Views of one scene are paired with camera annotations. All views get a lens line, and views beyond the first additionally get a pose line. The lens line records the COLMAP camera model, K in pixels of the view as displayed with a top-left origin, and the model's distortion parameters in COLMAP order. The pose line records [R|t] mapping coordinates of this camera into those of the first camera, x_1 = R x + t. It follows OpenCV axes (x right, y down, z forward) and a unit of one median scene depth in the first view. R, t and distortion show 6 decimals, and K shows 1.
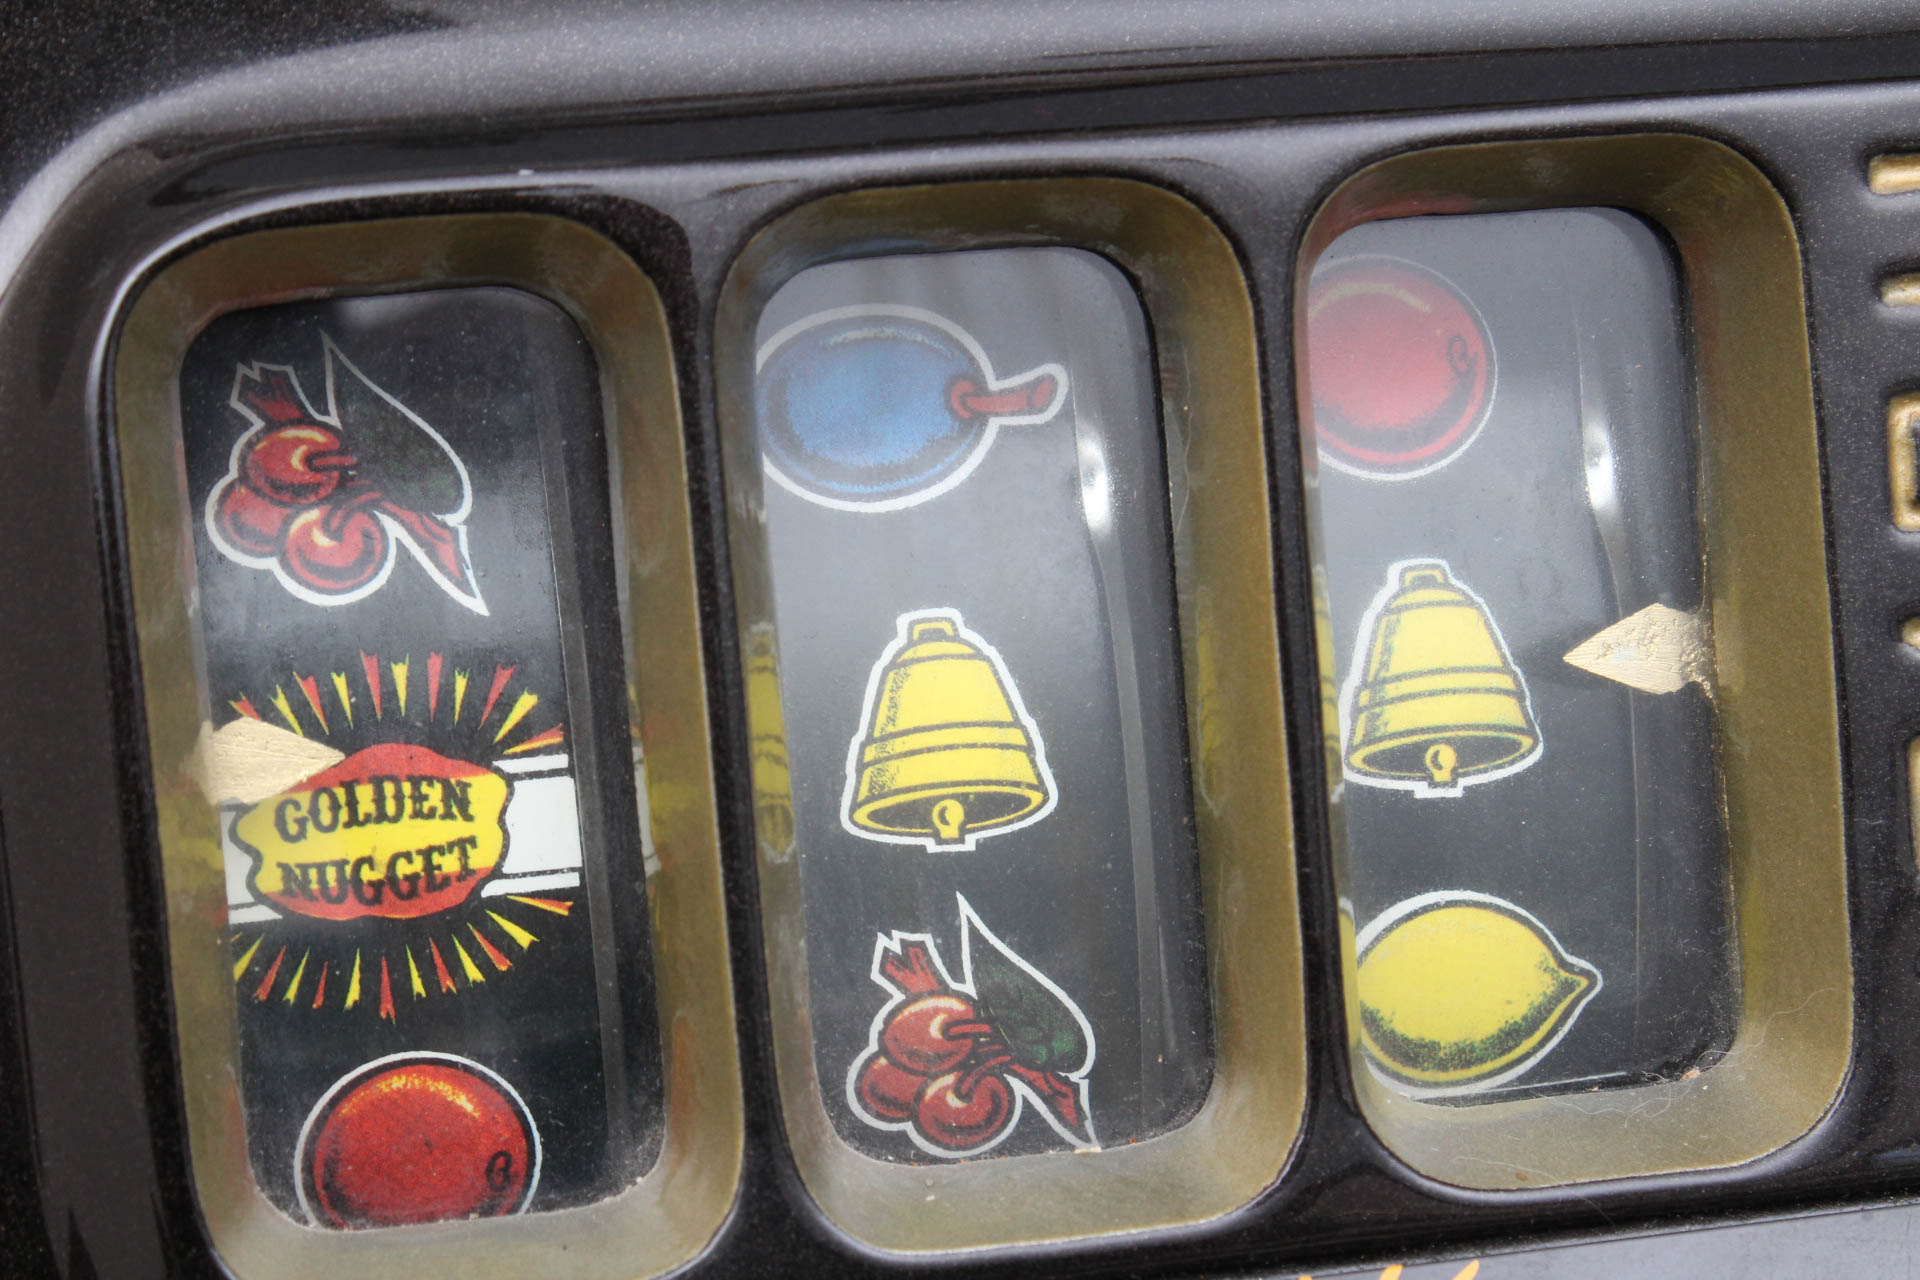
lens RADIAL K [[4471.4, 0, 960.0], [0, 4471.4, 640.0], [0, 0, 1]] dist [0.038384, 0.196051]
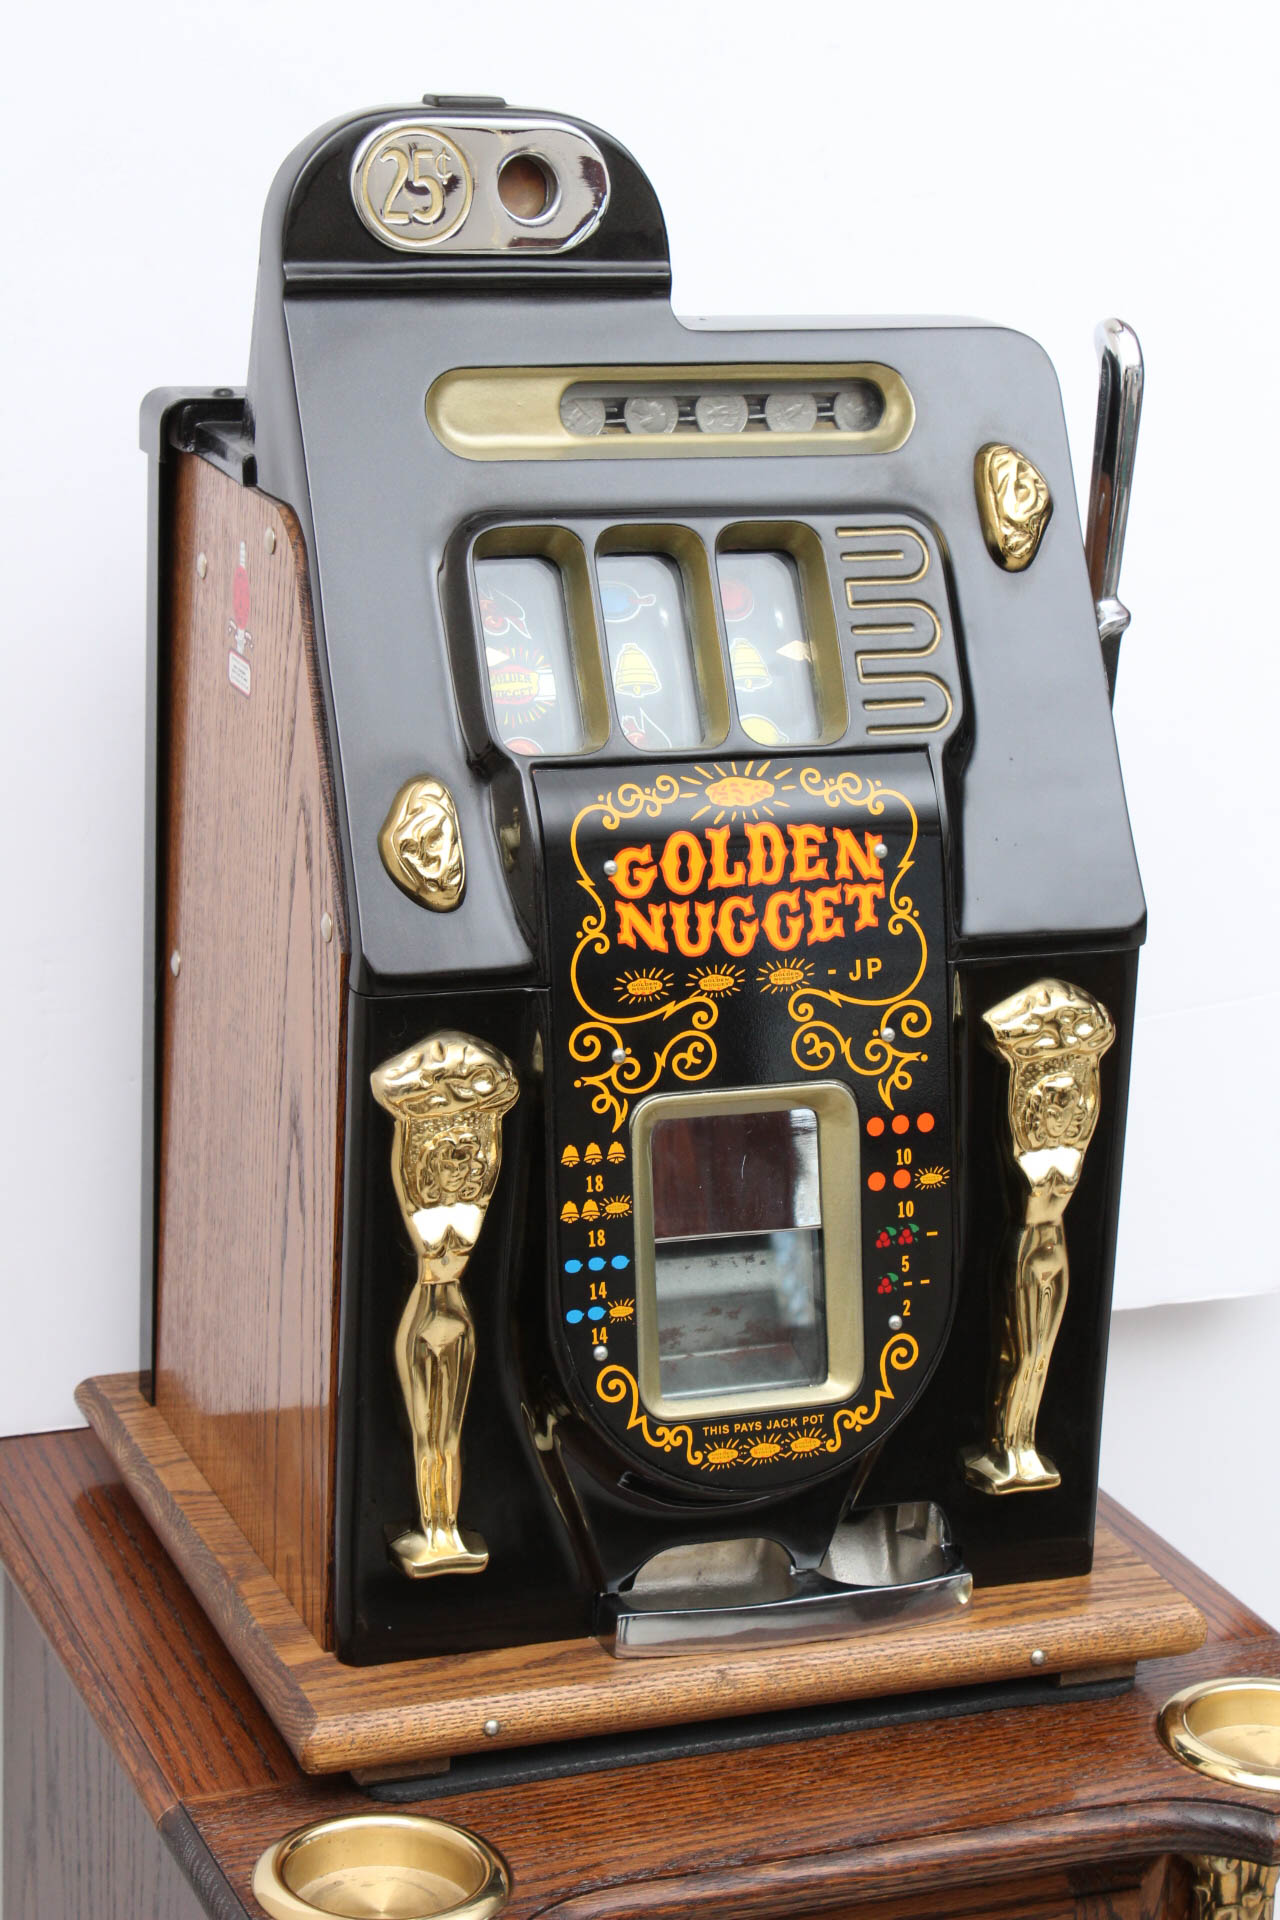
lens RADIAL K [[4030.9, 0, 611.7], [0, 4030.9, 962.0], [0, 0, 1]] dist [0.039787, 0.062259]
pose [[0.987490, -0.021097, 0.156266, -0.636316], [0.062659, 0.961907, -0.266098, 1.319484], [-0.144699, 0.272561, 0.951195, -2.595201]]
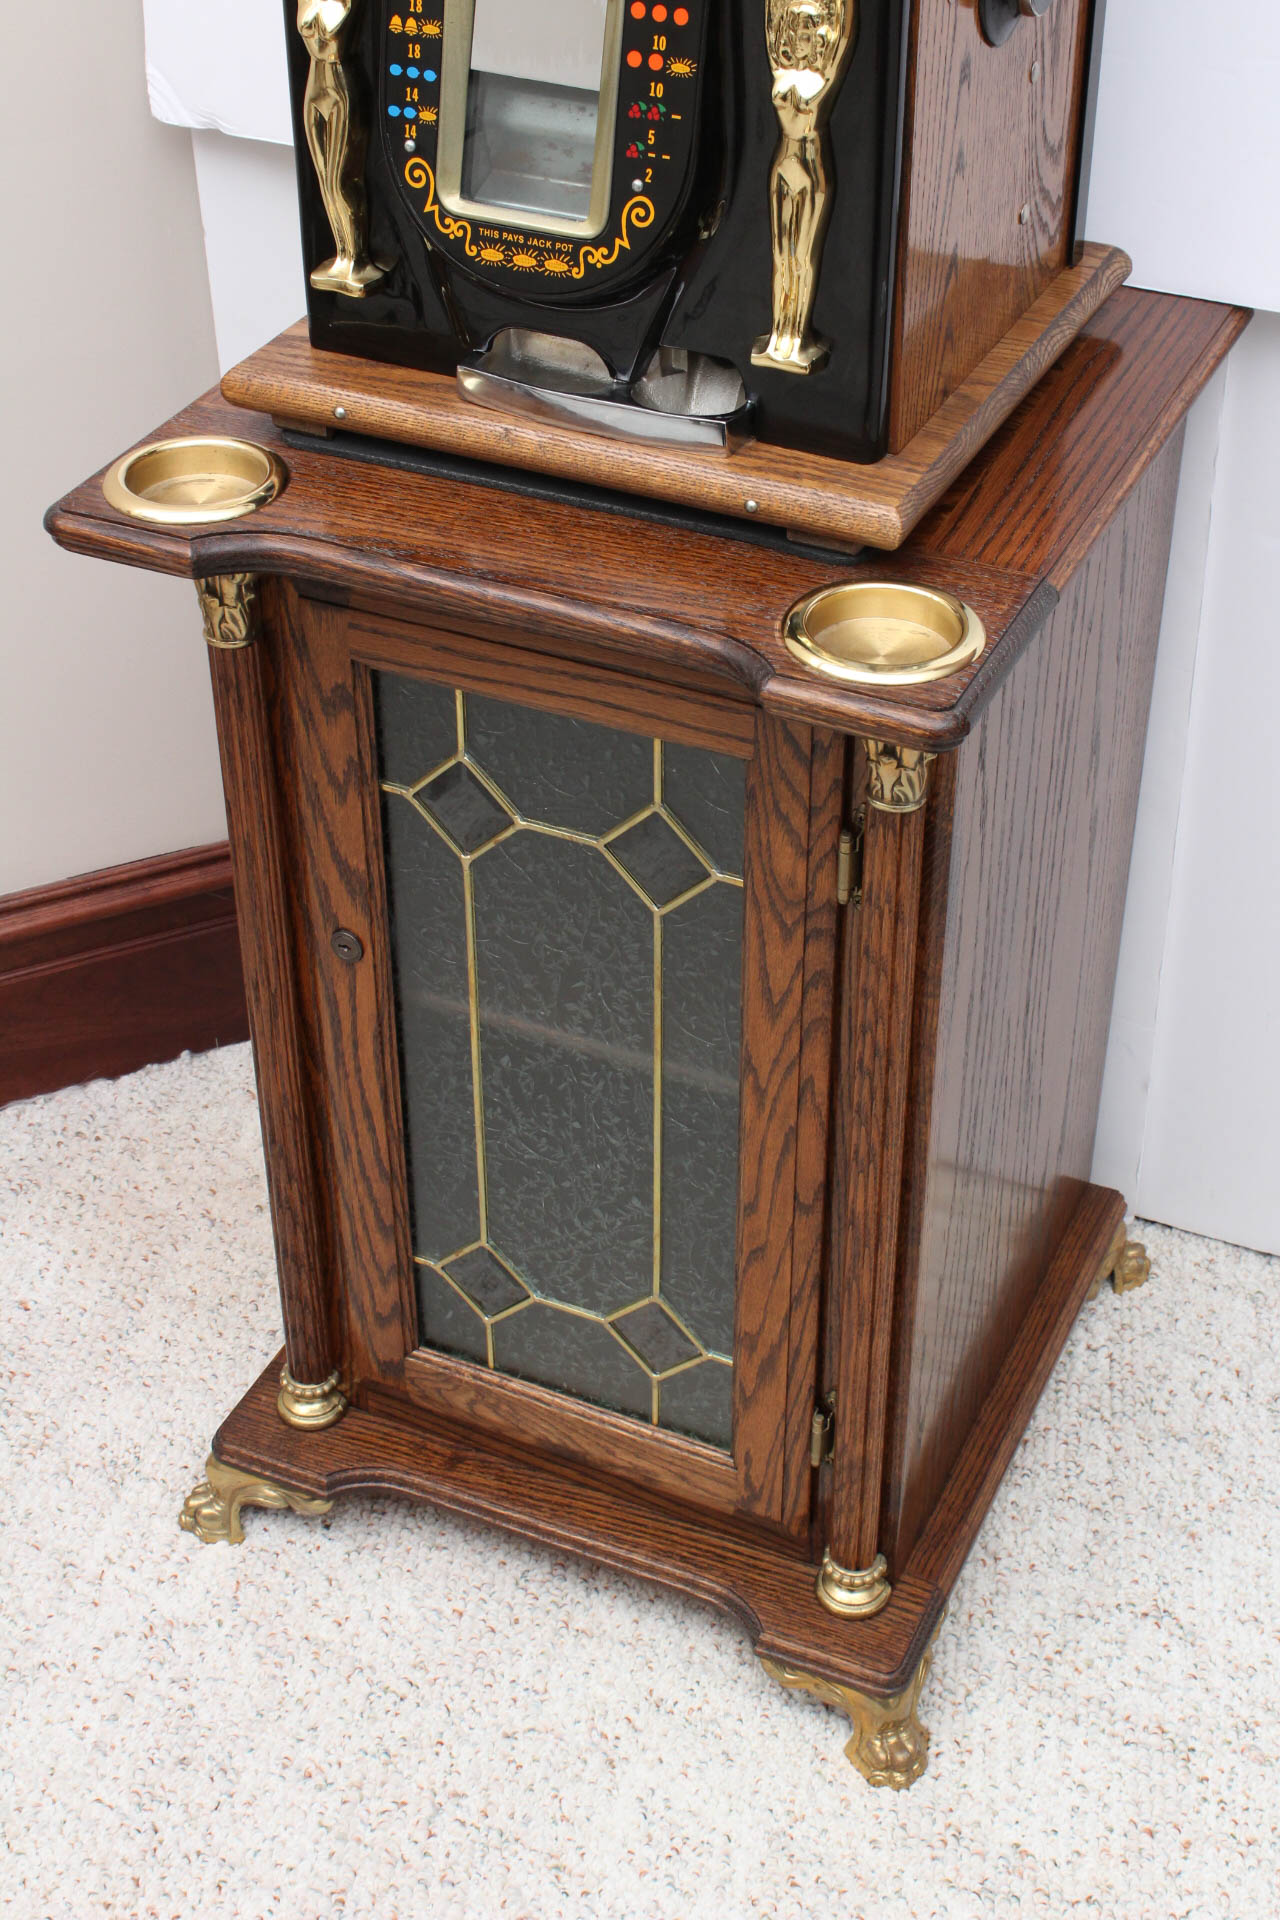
lens RADIAL K [[2715.1, 0, 640.0], [0, 2715.1, 960.0], [0, 0, 1]] dist [-0.068493, 0.184815]
pose [[0.792691, 0.350977, -0.498454, 2.087736], [-0.310642, 0.936077, 0.165108, 0.959506], [0.524541, 0.023961, 0.851048, -1.480231]]
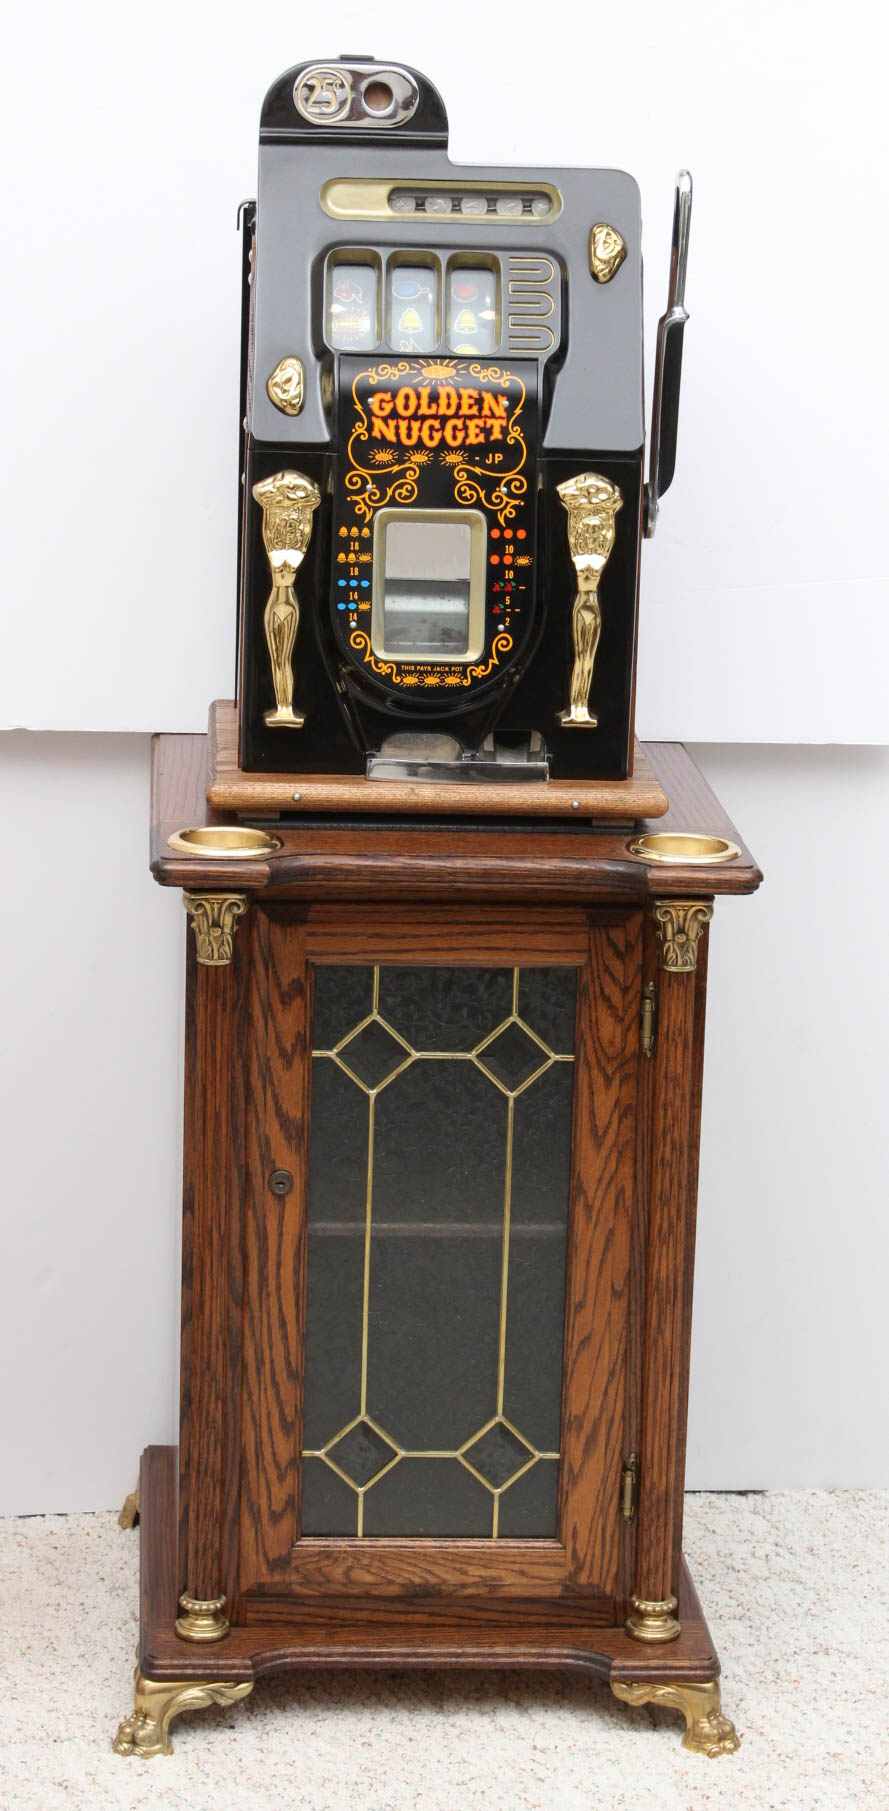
lens RADIAL K [[4147.5, 0, 404.0], [0, 4147.5, 903.3], [0, 0, 1]] dist [0.085810, -0.148109]
pose [[0.986284, 0.052831, -0.156376, 1.382675], [-0.099698, 0.945726, -0.309294, 3.799518], [0.131549, 0.320642, 0.938021, -6.625409]]
